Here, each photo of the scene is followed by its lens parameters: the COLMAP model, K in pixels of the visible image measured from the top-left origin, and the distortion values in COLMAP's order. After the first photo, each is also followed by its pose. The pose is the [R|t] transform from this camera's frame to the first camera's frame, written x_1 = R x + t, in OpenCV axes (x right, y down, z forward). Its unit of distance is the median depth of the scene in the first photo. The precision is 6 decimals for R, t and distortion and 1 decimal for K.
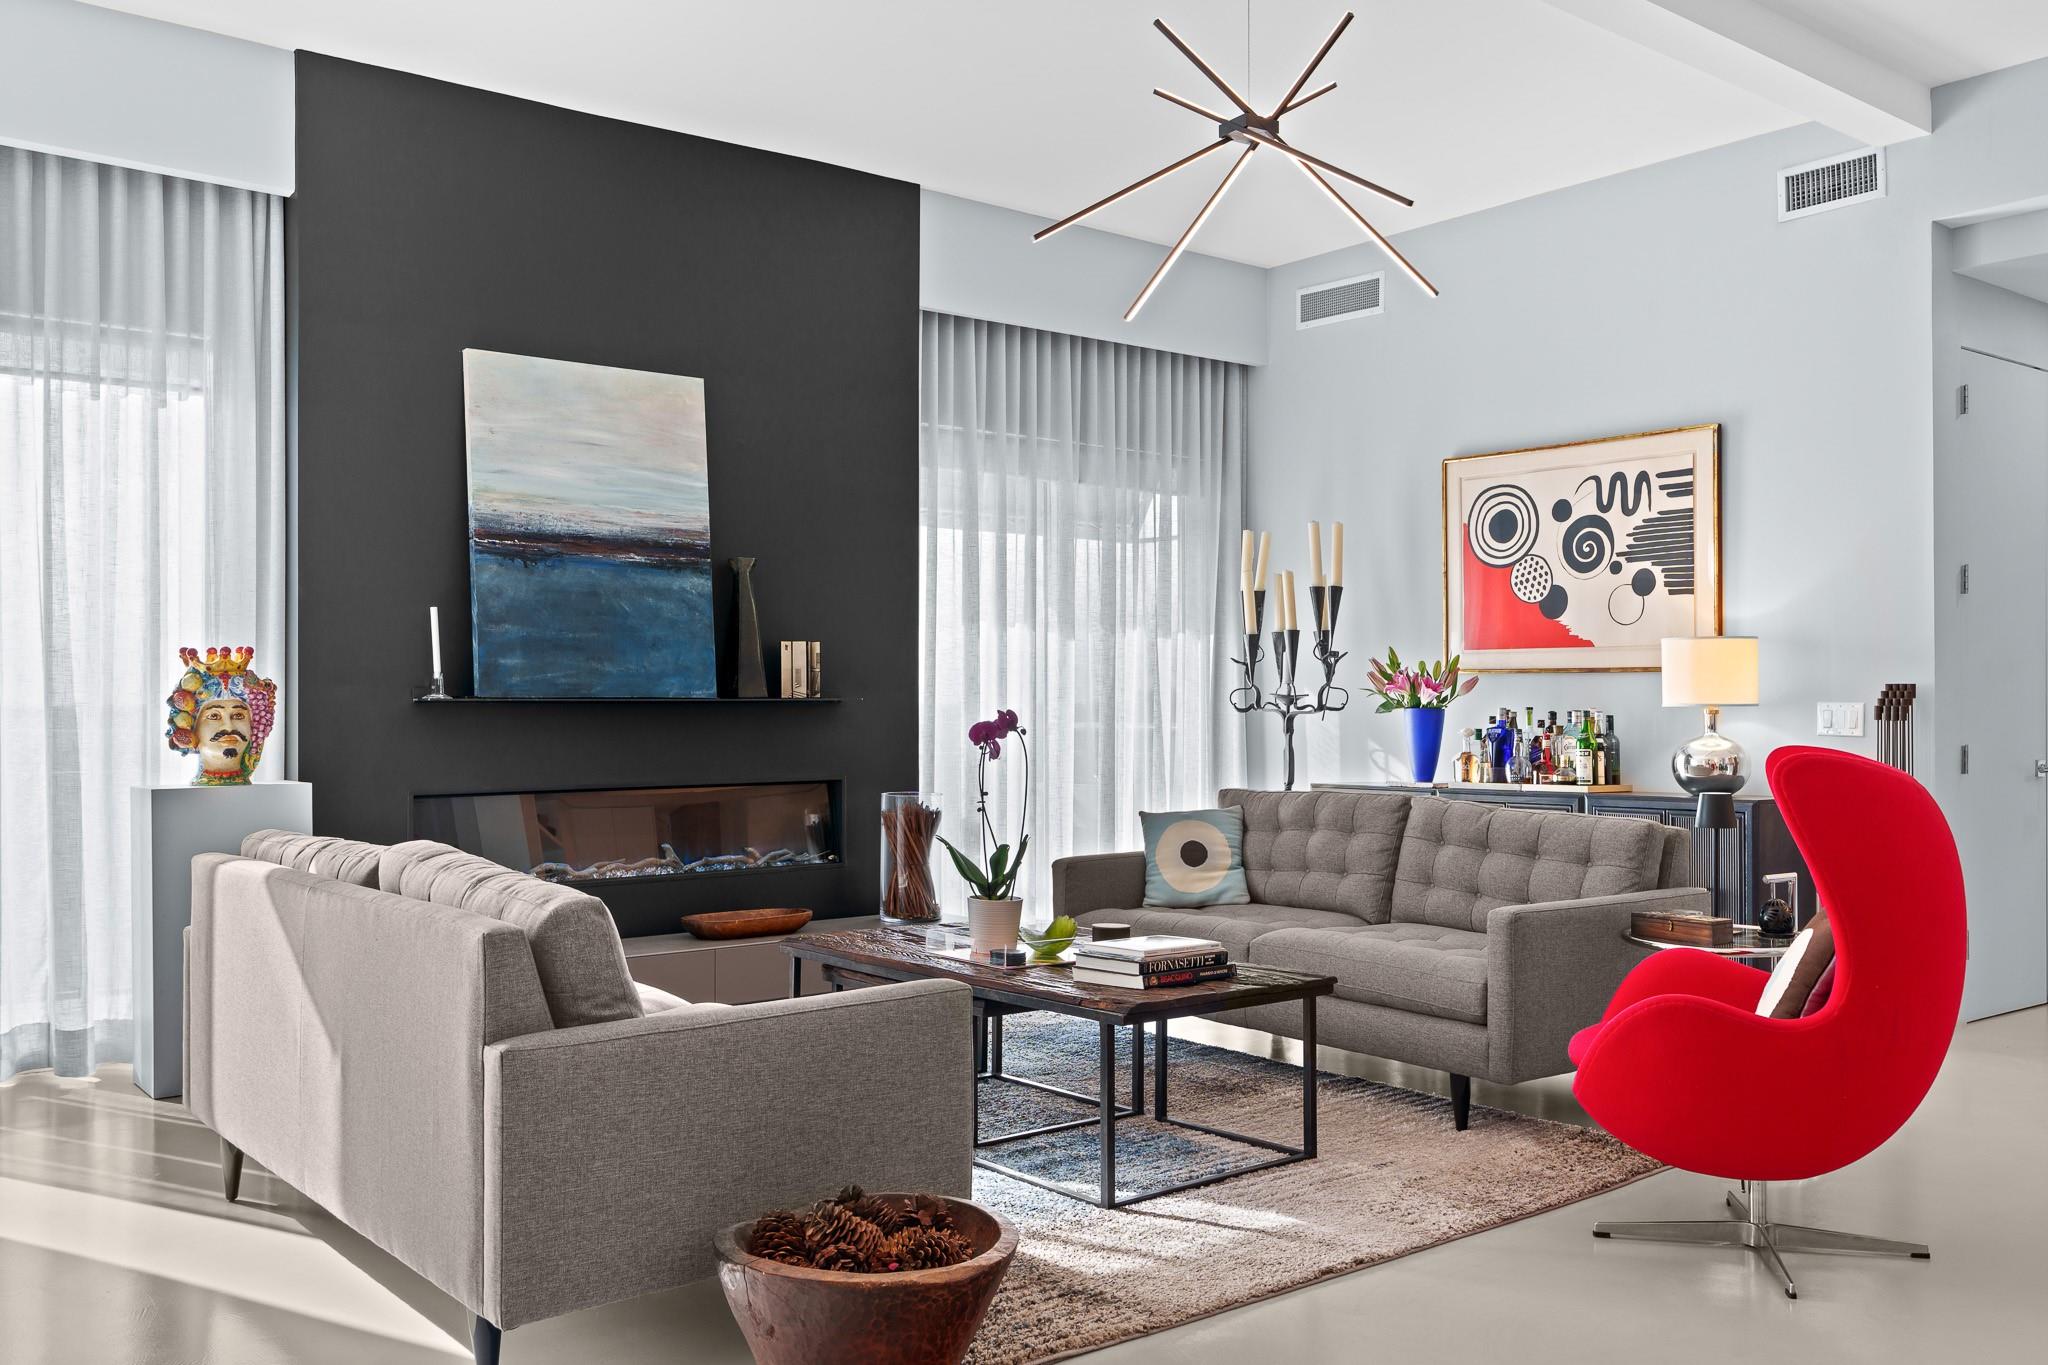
lens RADIAL K [[1727.8, 0, 1014.5], [0, 1727.8, 726.4], [0, 0, 1]] dist [0.006009, 0.004353]
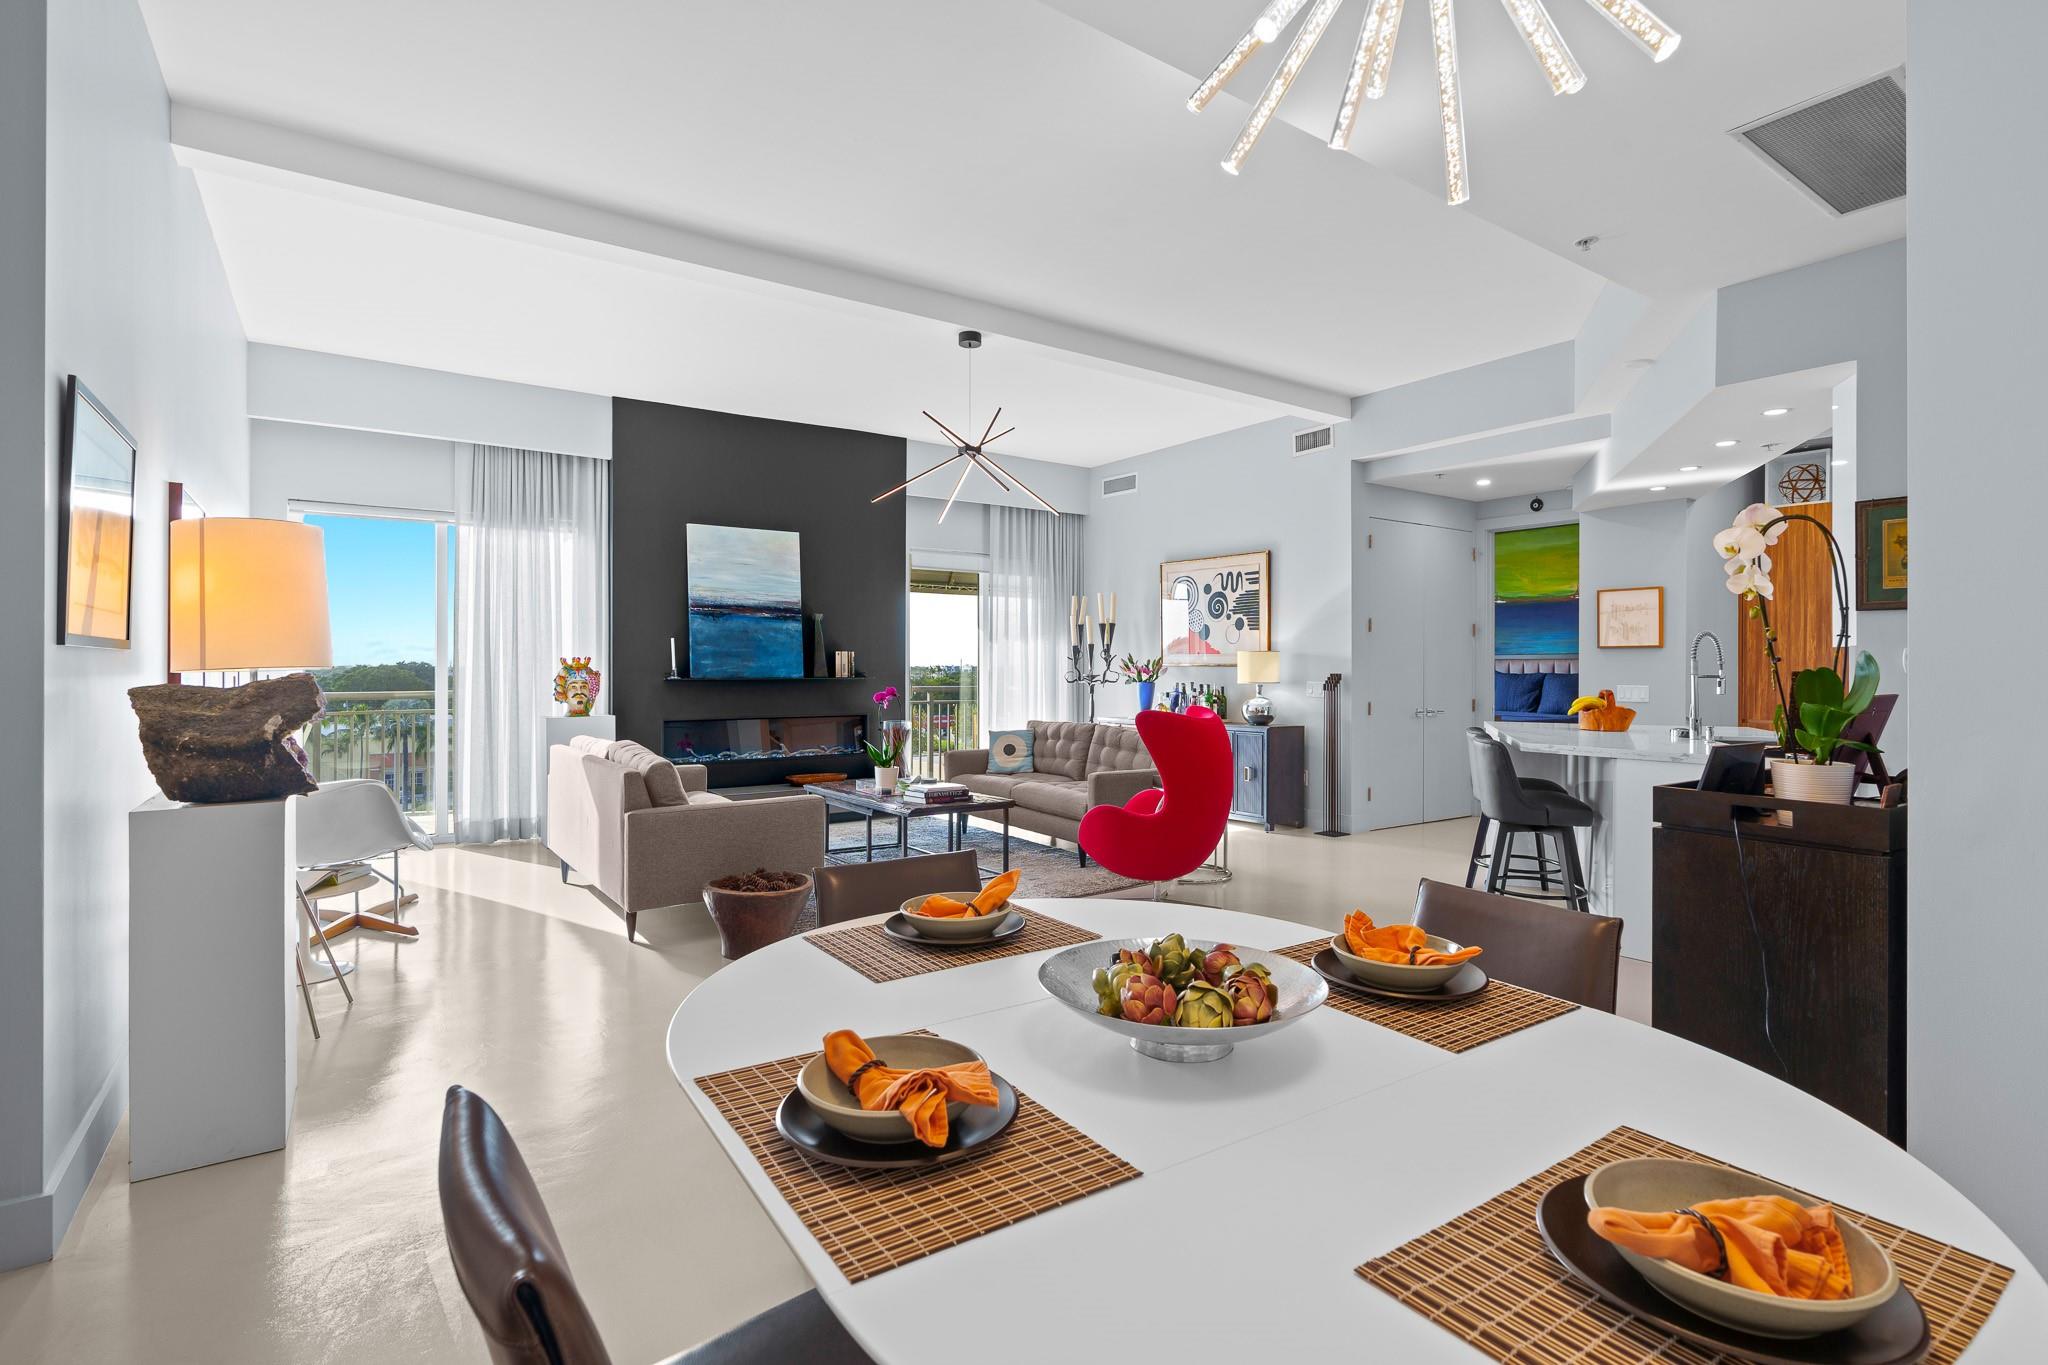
lens RADIAL K [[985.1, 0, 1026.3], [0, 985.1, 672.6], [0, 0, 1]] dist [0.003486, 0.000017]
pose [[0.998088, 0.002813, -0.061750, 0.196885], [-0.003329, 0.999960, -0.008260, -0.014091], [0.061724, 0.008450, 0.998057, -0.247092]]
